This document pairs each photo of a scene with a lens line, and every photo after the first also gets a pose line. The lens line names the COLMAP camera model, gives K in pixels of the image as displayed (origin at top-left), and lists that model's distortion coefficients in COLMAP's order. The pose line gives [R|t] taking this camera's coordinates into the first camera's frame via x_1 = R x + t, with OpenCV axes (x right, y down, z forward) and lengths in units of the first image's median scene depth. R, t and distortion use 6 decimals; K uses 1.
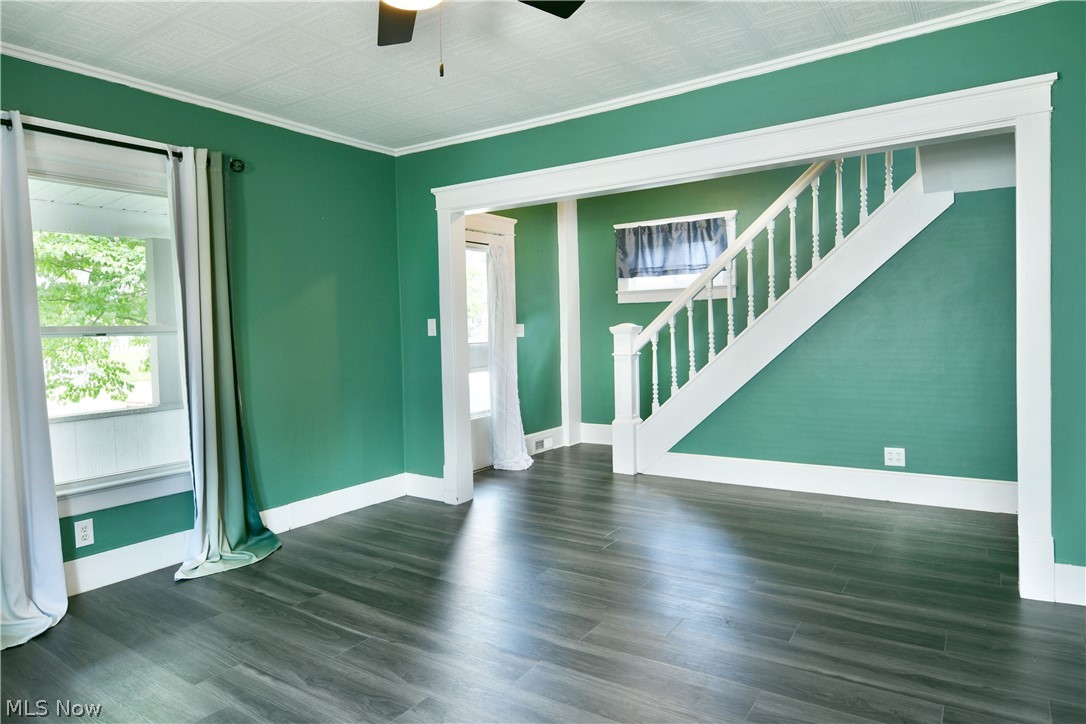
lens RADIAL K [[660.2, 0, 542.2], [0, 660.2, 356.9], [0, 0, 1]] dist [-0.015706, -0.001931]
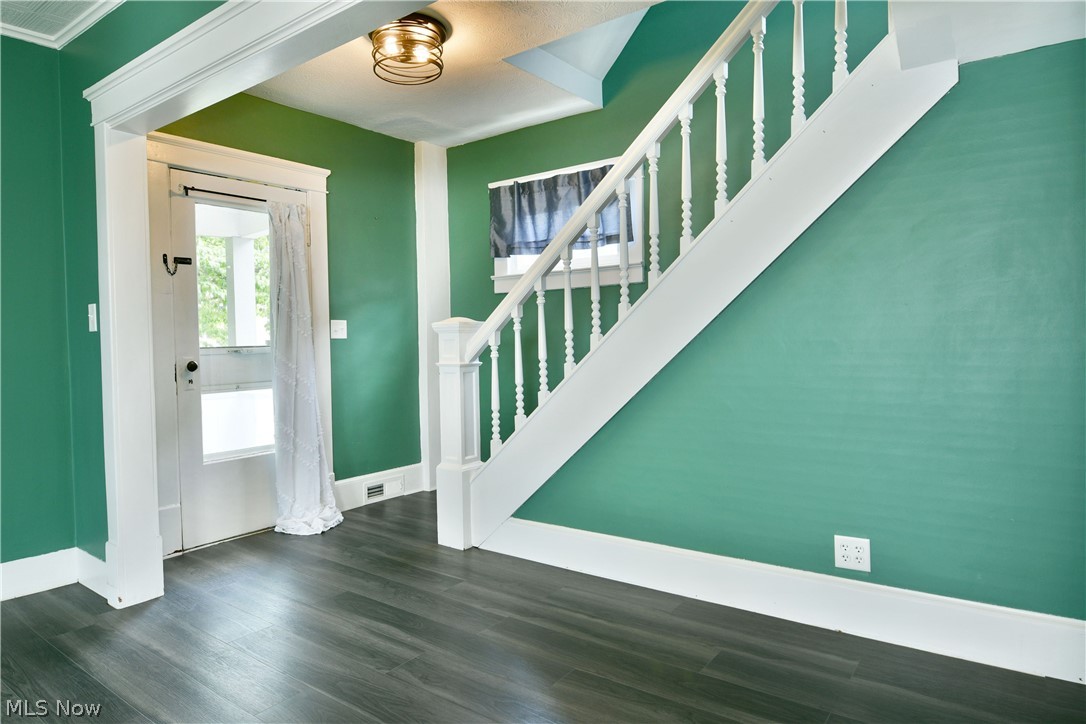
lens RADIAL K [[660.2, 0, 542.2], [0, 660.2, 356.9], [0, 0, 1]] dist [-0.015706, -0.001931]
pose [[0.998903, 0.008059, -0.046121, 0.283792], [-0.008763, 0.999848, -0.015090, -0.002369], [0.045992, 0.015478, 0.998822, 0.409555]]
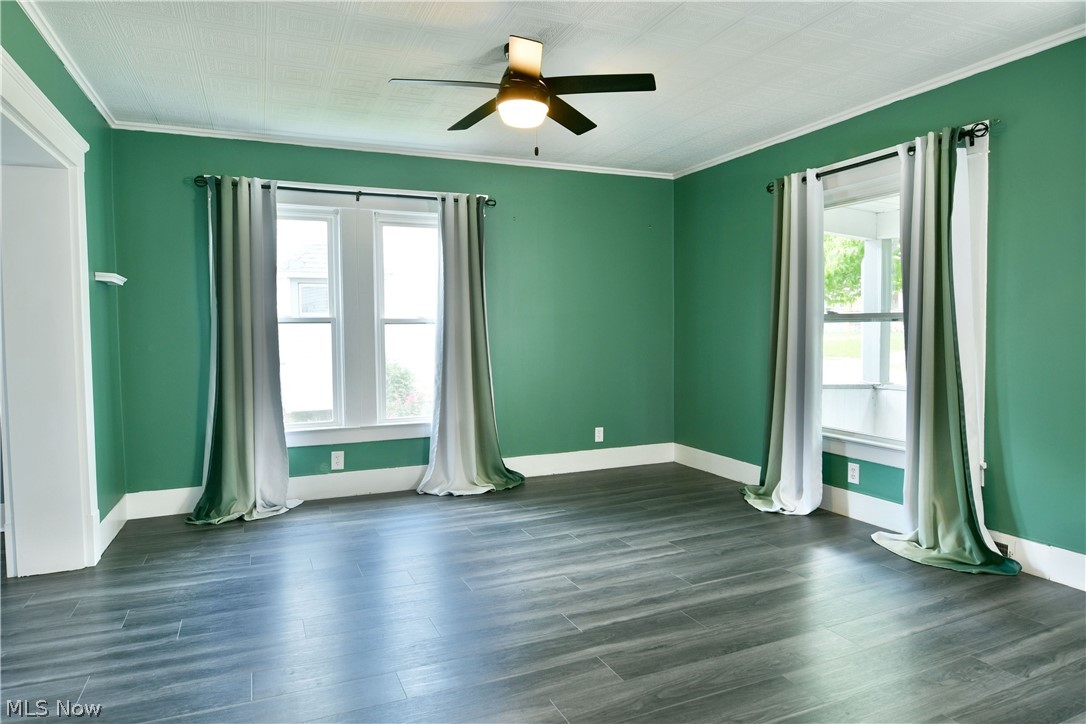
lens RADIAL K [[660.2, 0, 542.2], [0, 660.2, 356.9], [0, 0, 1]] dist [-0.015706, -0.001931]
pose [[-0.535436, 0.068576, -0.841787, 0.481133], [-0.014059, 0.995836, 0.090069, -0.046556], [0.844459, 0.060061, -0.532242, 0.783438]]
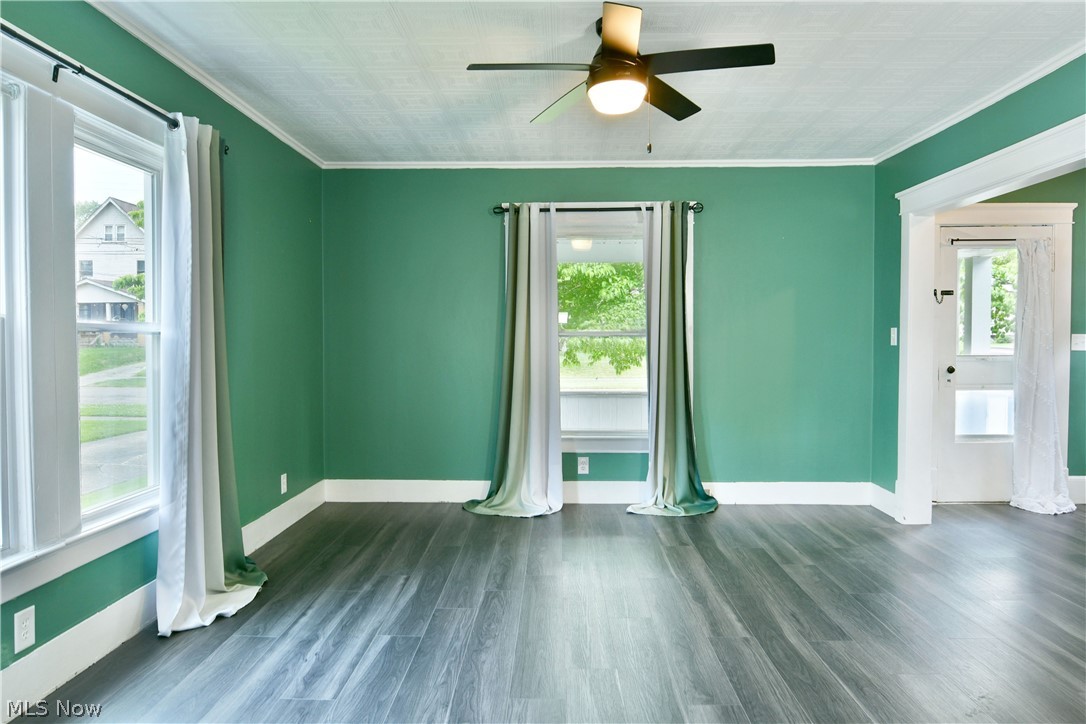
lens RADIAL K [[677.7, 0, 541.8], [0, 677.7, 358.9], [0, 0, 1]] dist [-0.015536, -0.001273]
pose [[0.537861, 0.047249, -0.841708, 0.391610], [-0.048652, 0.998504, 0.024962, -0.011535], [0.841628, 0.027525, 0.539355, 0.033406]]
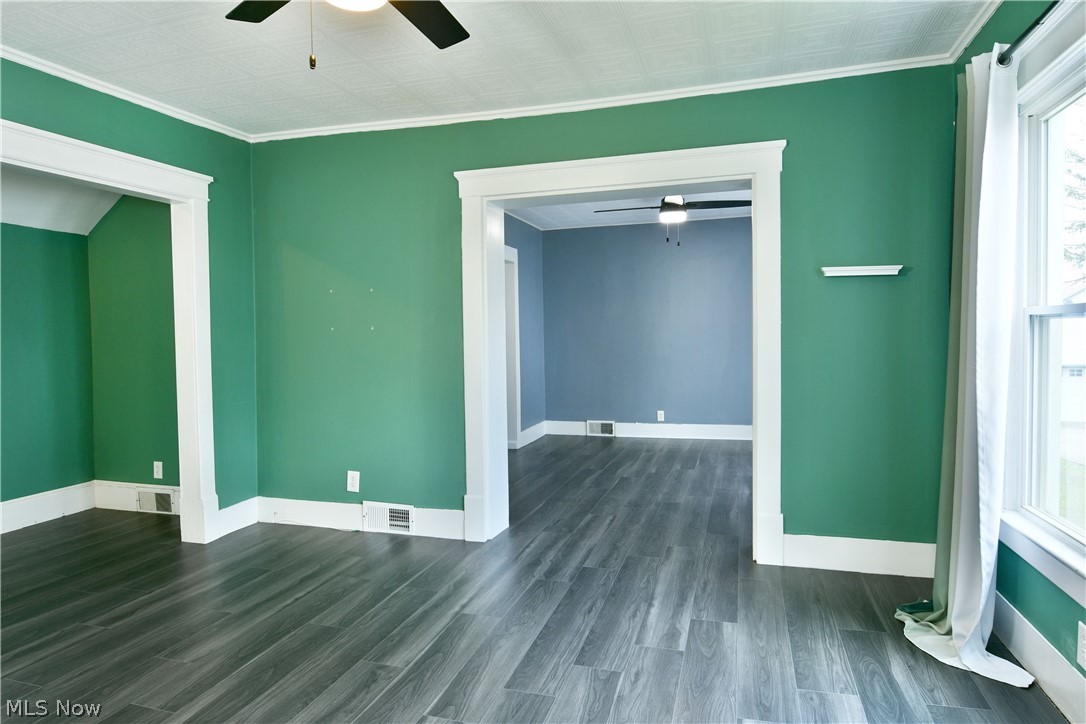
lens RADIAL K [[659.8, 0, 536.9], [0, 659.8, 352.2], [0, 0, 1]] dist [-0.012796, -0.003665]
pose [[-0.284919, 0.005869, 0.958534, -0.489872], [0.064648, 0.997822, 0.013107, -0.006309], [-0.956369, 0.065701, -0.284678, 0.423729]]
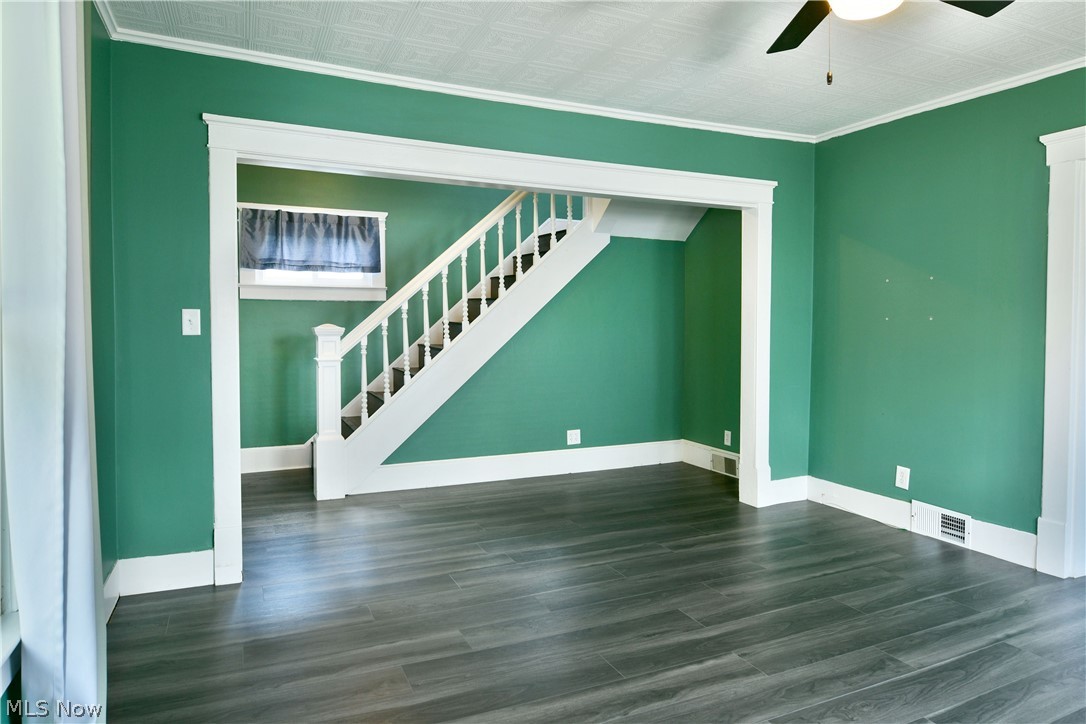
lens RADIAL K [[659.8, 0, 536.9], [0, 659.8, 352.2], [0, 0, 1]] dist [-0.012796, -0.003665]
pose [[0.526386, -0.005483, 0.850228, -0.543406], [0.019719, 0.999789, -0.005760, -0.004535], [-0.850017, 0.019798, 0.526383, 0.370358]]
